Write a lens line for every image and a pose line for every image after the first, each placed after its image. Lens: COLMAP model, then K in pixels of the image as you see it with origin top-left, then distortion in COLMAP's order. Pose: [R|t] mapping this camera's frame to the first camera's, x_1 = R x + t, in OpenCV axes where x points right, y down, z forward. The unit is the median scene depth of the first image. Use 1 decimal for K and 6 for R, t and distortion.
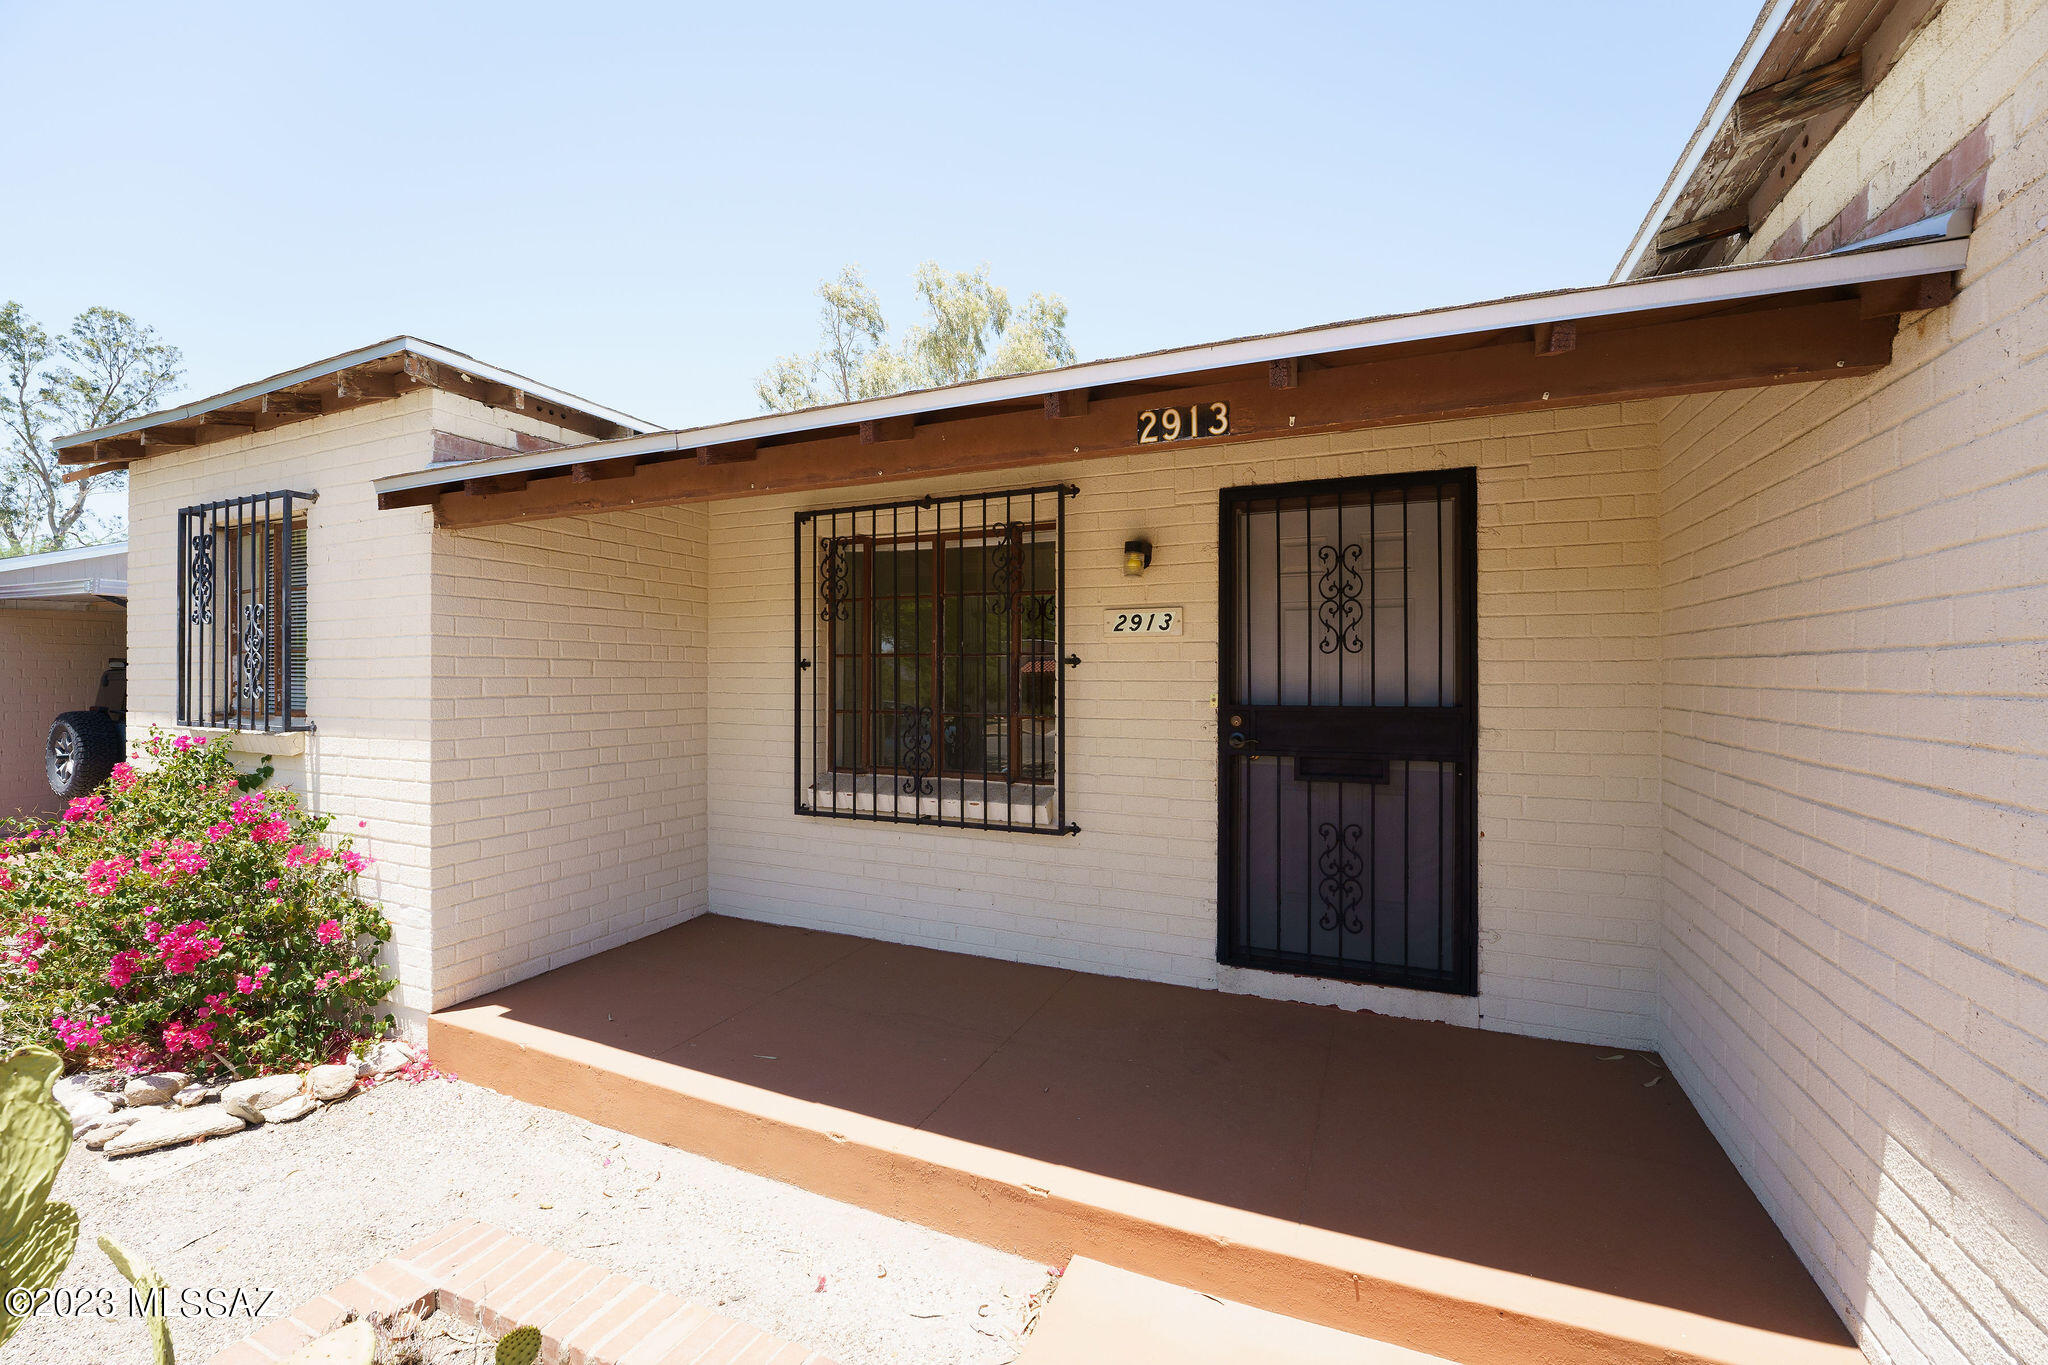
lens RADIAL K [[833.3, 0, 1021.1], [0, 833.3, 670.7], [0, 0, 1]] dist [-0.023776, 0.002687]
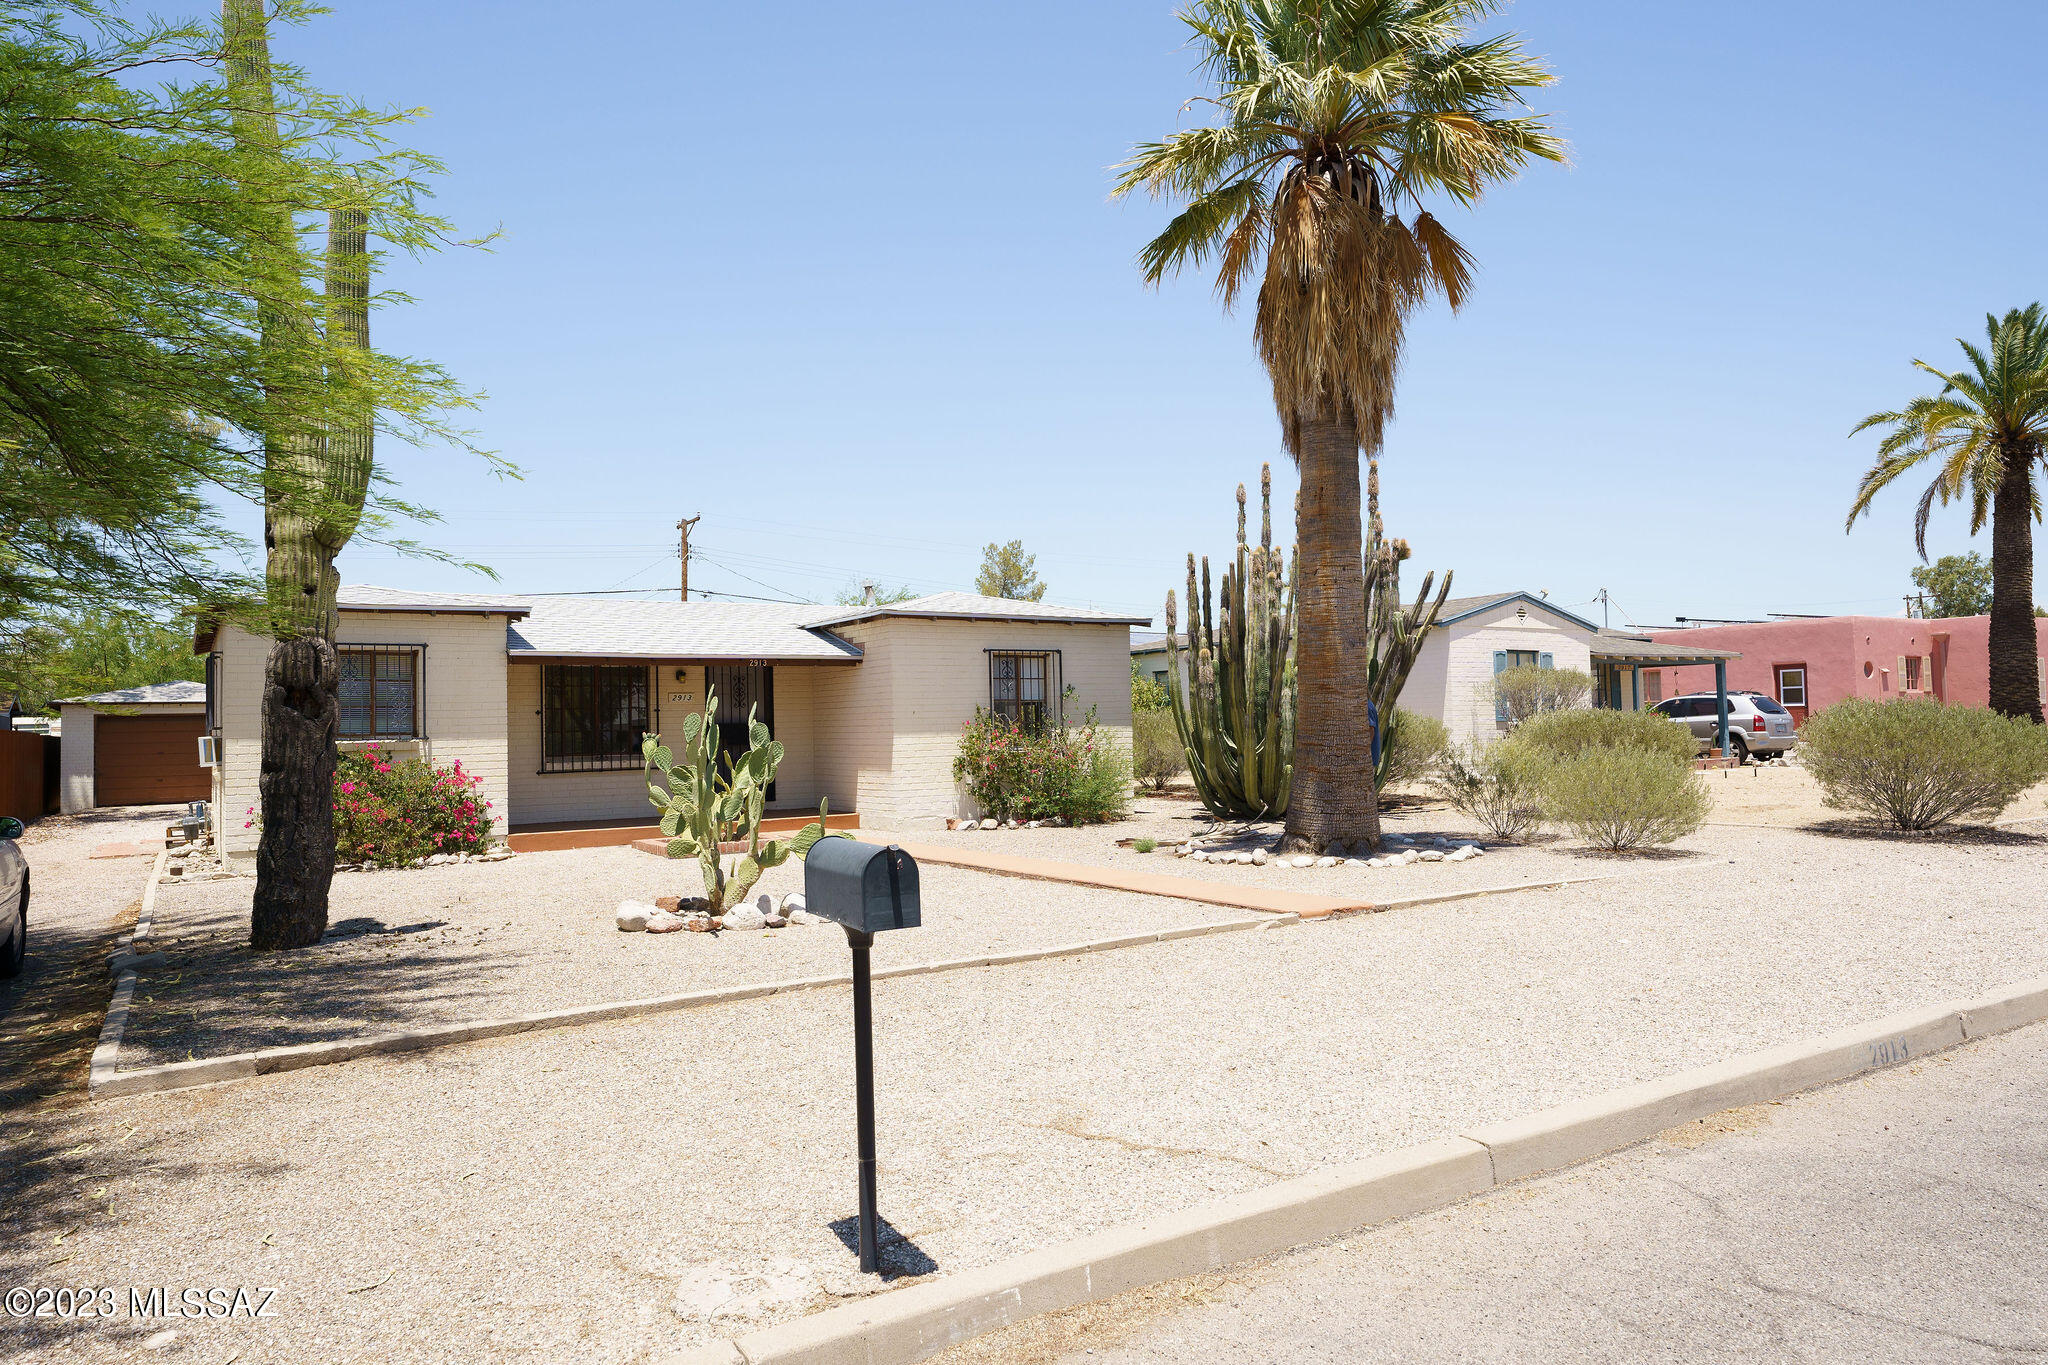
lens RADIAL K [[1343.3, 0, 1021.7], [0, 1343.3, 675.4], [0, 0, 1]] dist [0.031648, 0.003410]
pose [[0.558963, 0.019243, 0.828969, -3.478062], [0.018053, 0.999211, -0.035368, 0.061193], [-0.828996, 0.034735, 0.558175, -2.989988]]
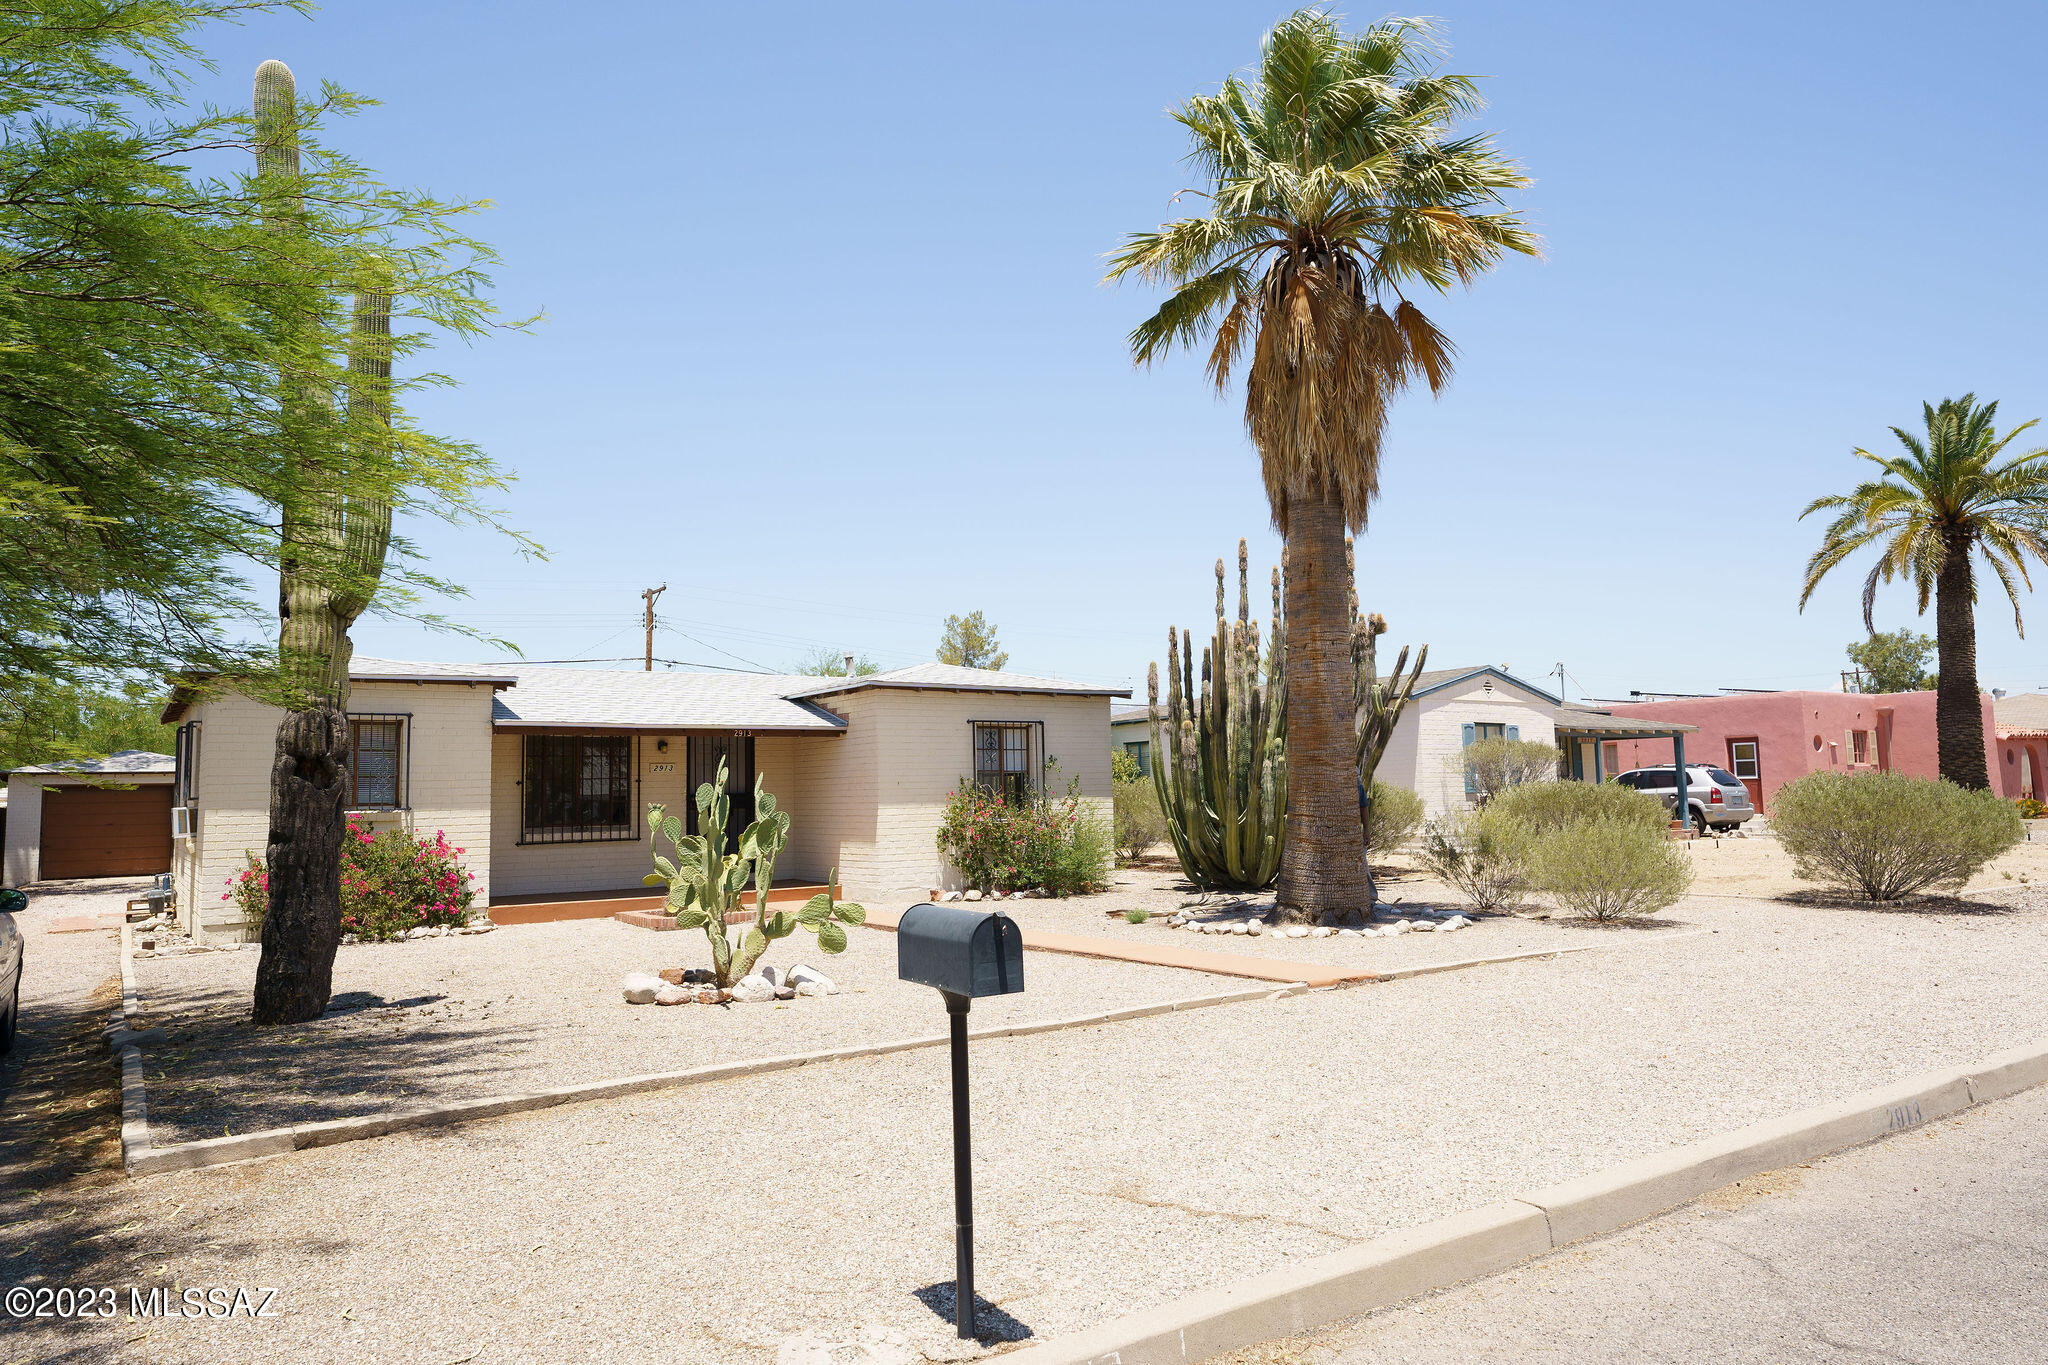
lens RADIAL K [[1343.3, 0, 1023.6], [0, 1343.3, 679.0], [0, 0, 1]] dist [0.031648, 0.003410]
pose [[0.529751, 0.062450, 0.845851, -3.572951], [0.017026, 0.996302, -0.084222, 0.058137], [-0.847982, 0.059018, 0.526729, -2.922145]]
